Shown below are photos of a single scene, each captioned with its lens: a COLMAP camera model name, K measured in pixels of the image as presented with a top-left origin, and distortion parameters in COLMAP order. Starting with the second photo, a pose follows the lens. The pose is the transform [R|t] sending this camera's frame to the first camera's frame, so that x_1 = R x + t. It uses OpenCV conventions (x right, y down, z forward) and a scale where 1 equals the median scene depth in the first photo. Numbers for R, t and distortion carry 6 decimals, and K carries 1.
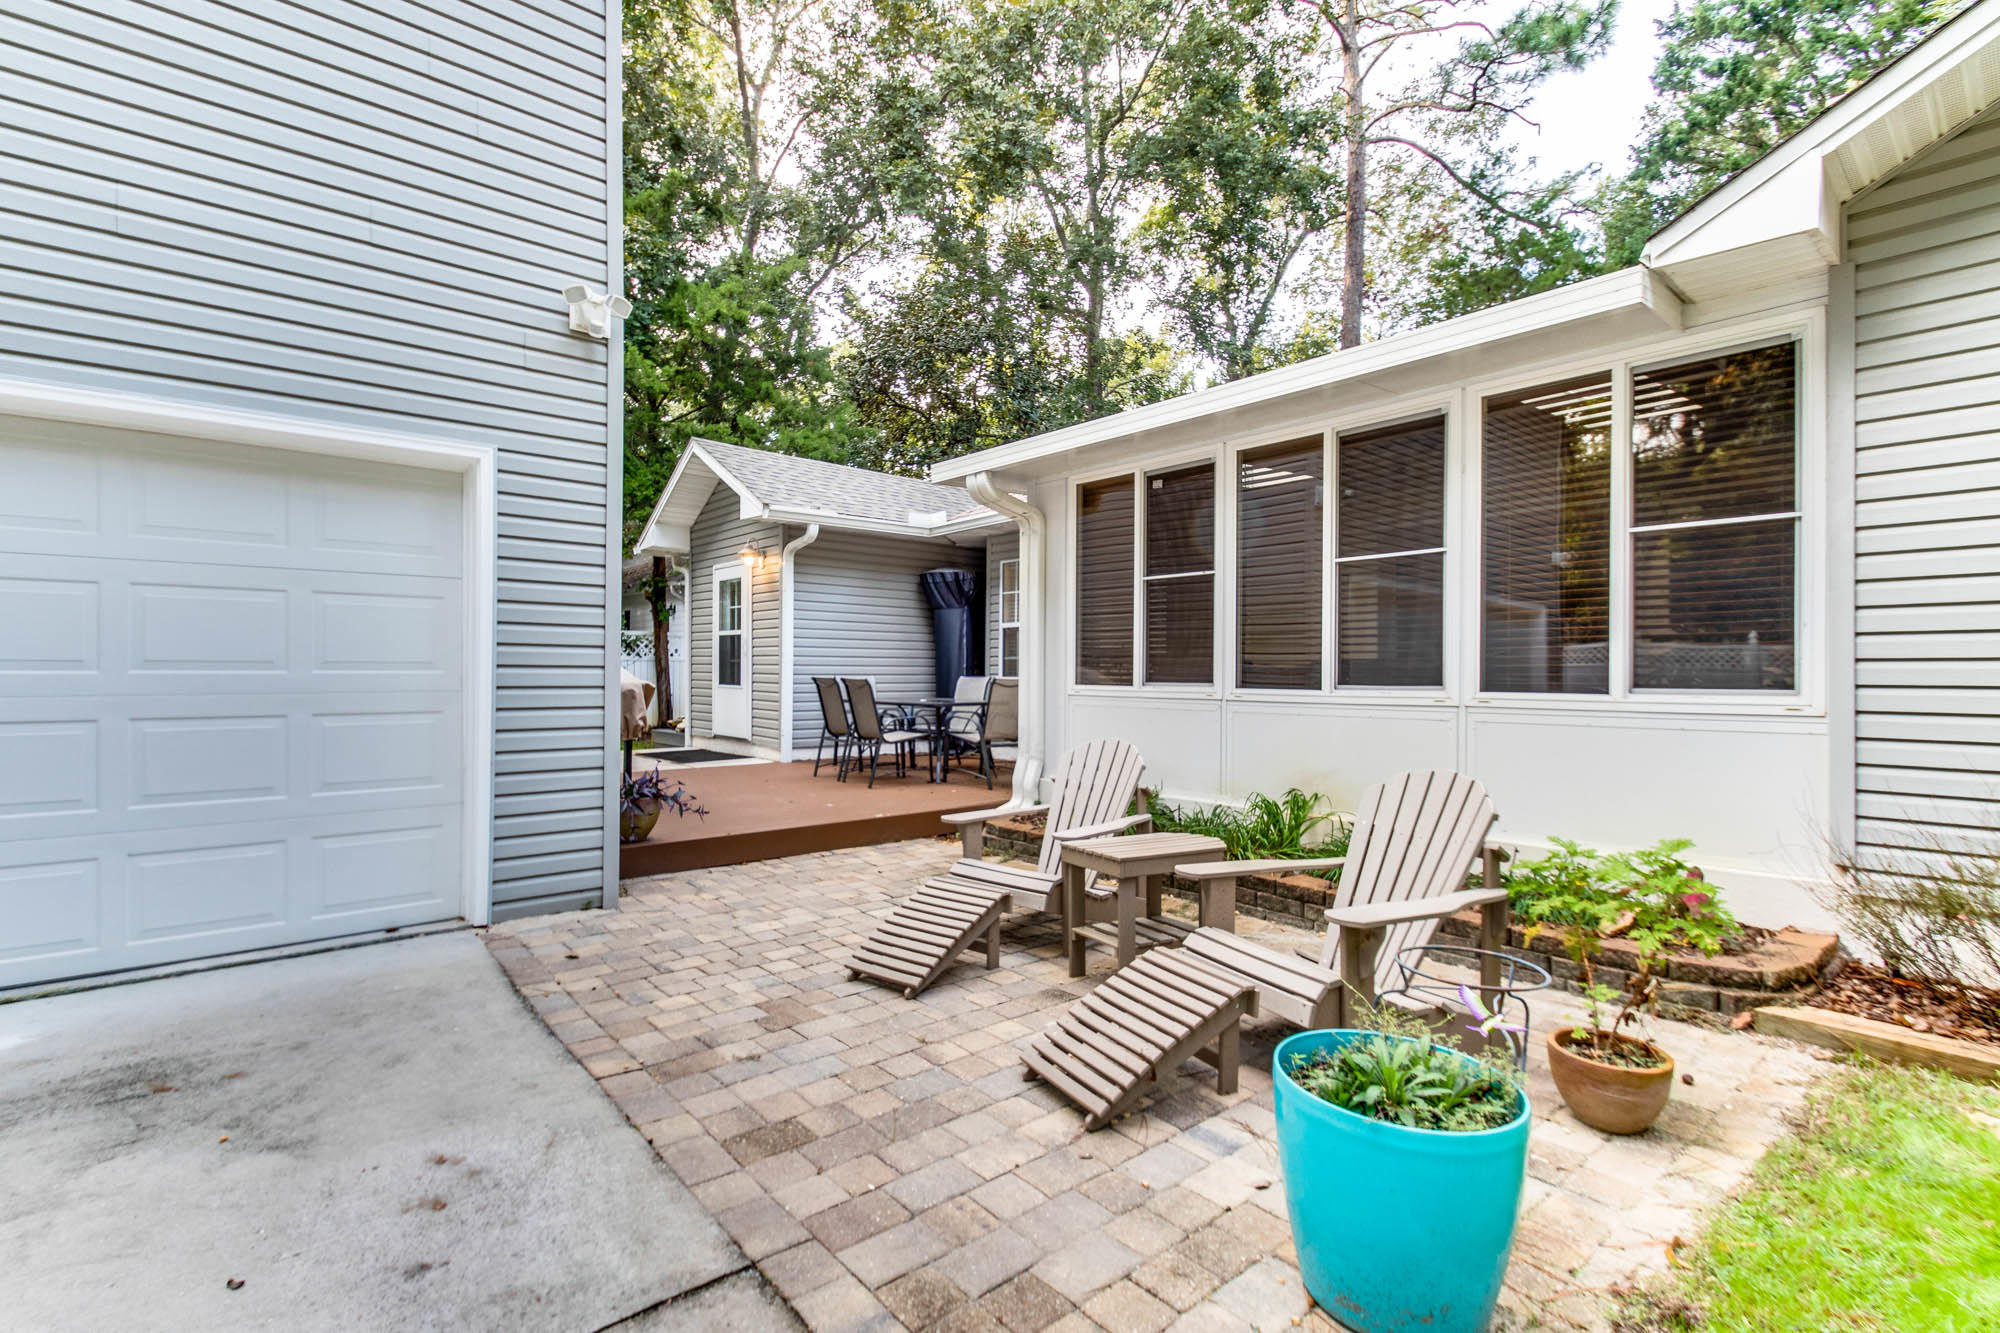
lens RADIAL K [[920.2, 0, 965.9], [0, 920.2, 668.4], [0, 0, 1]] dist [0.022732, -0.006742]
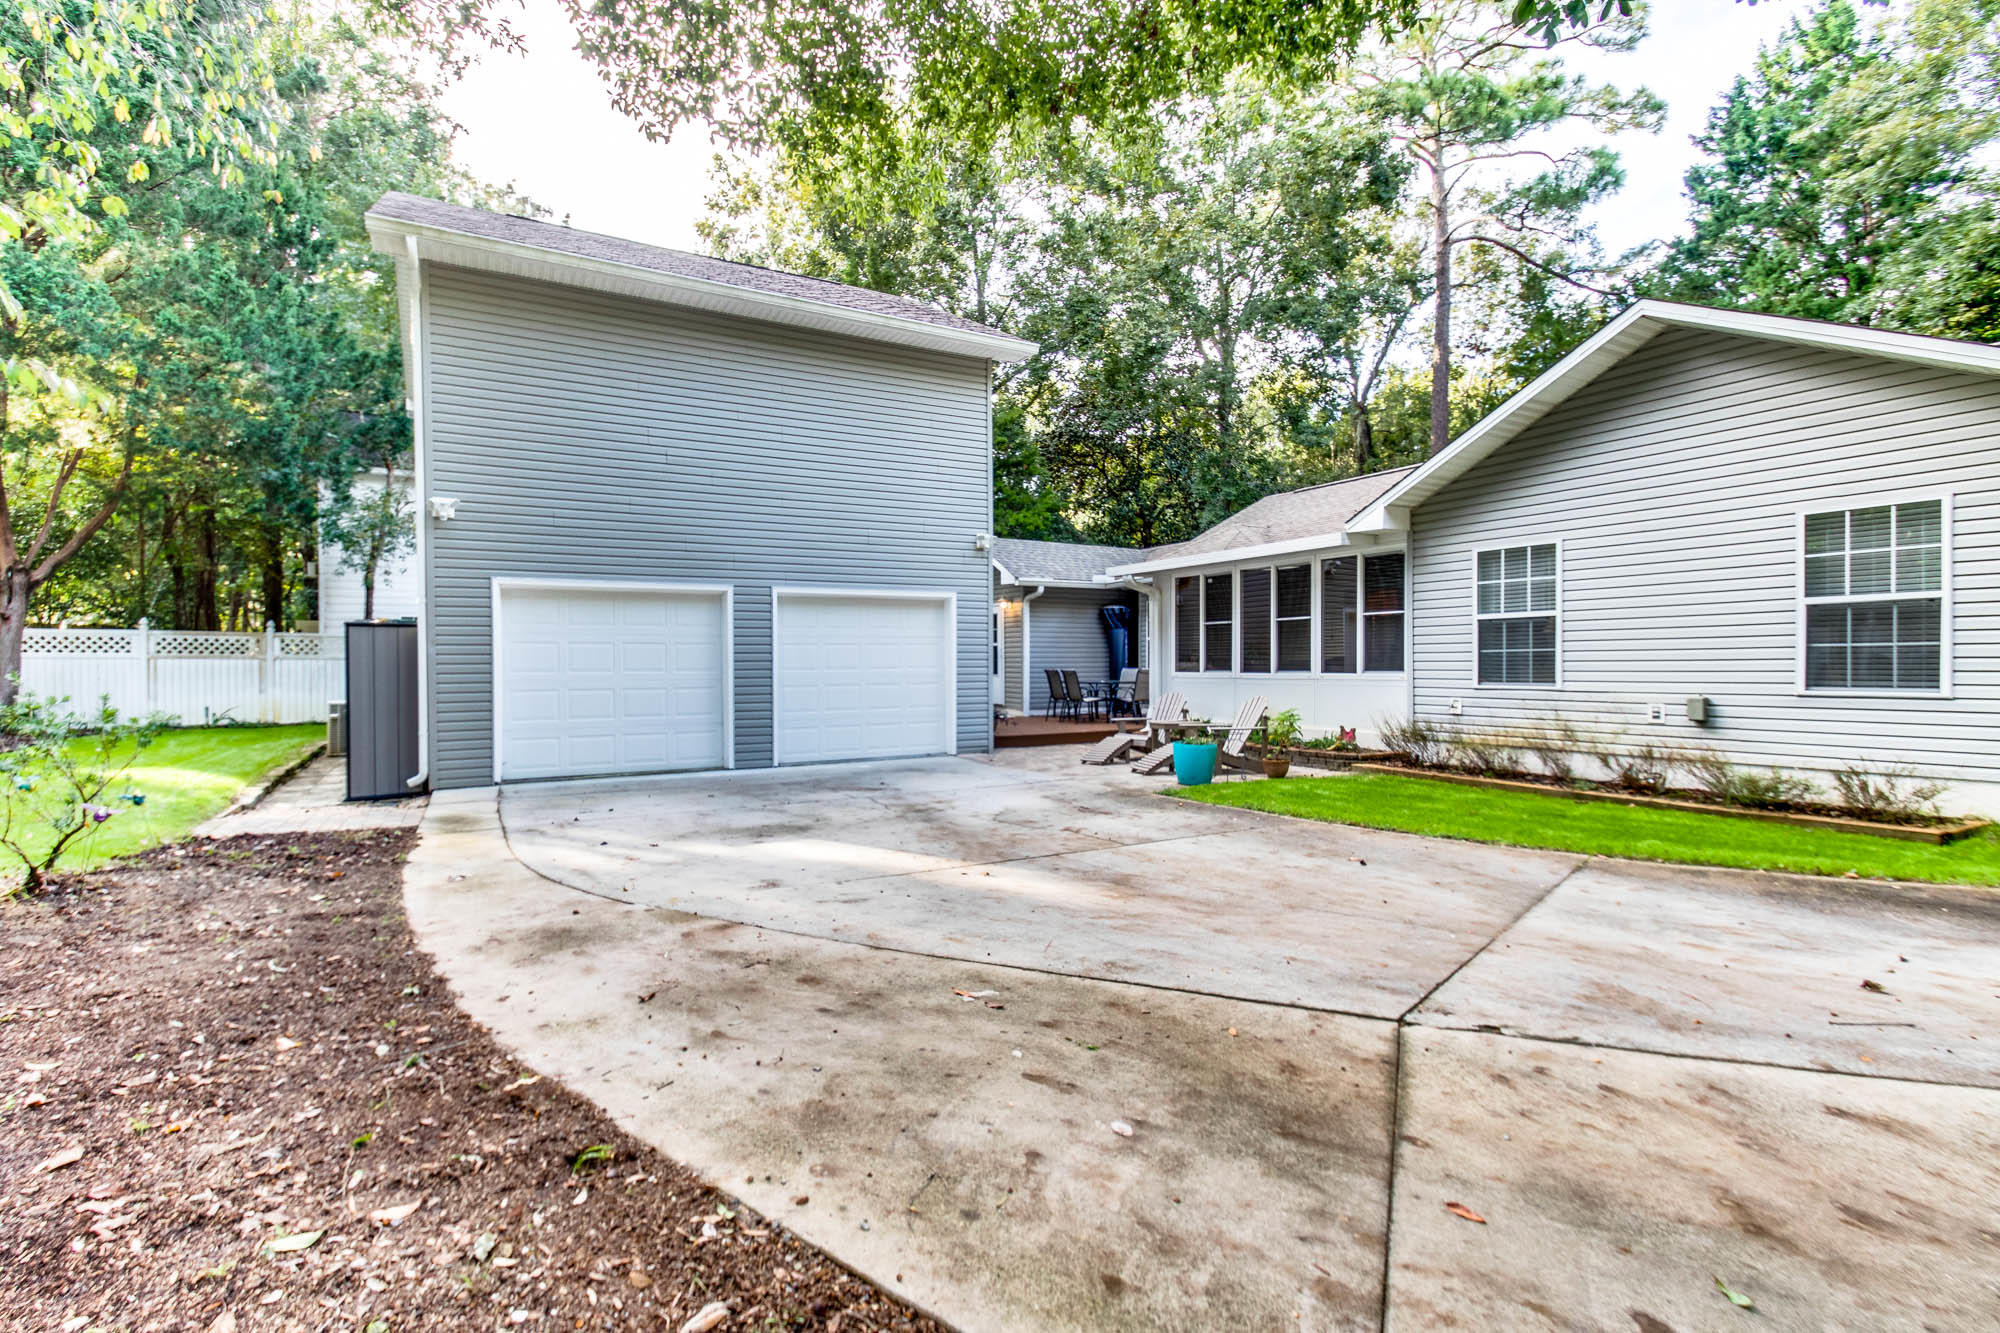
lens RADIAL K [[920.2, 0, 965.9], [0, 920.2, 668.4], [0, 0, 1]] dist [0.022732, -0.006742]
pose [[0.981982, -0.010733, -0.188667, 0.034915], [0.012576, 0.999884, 0.008571, -0.011416], [0.188553, -0.010789, 0.982004, -0.921685]]
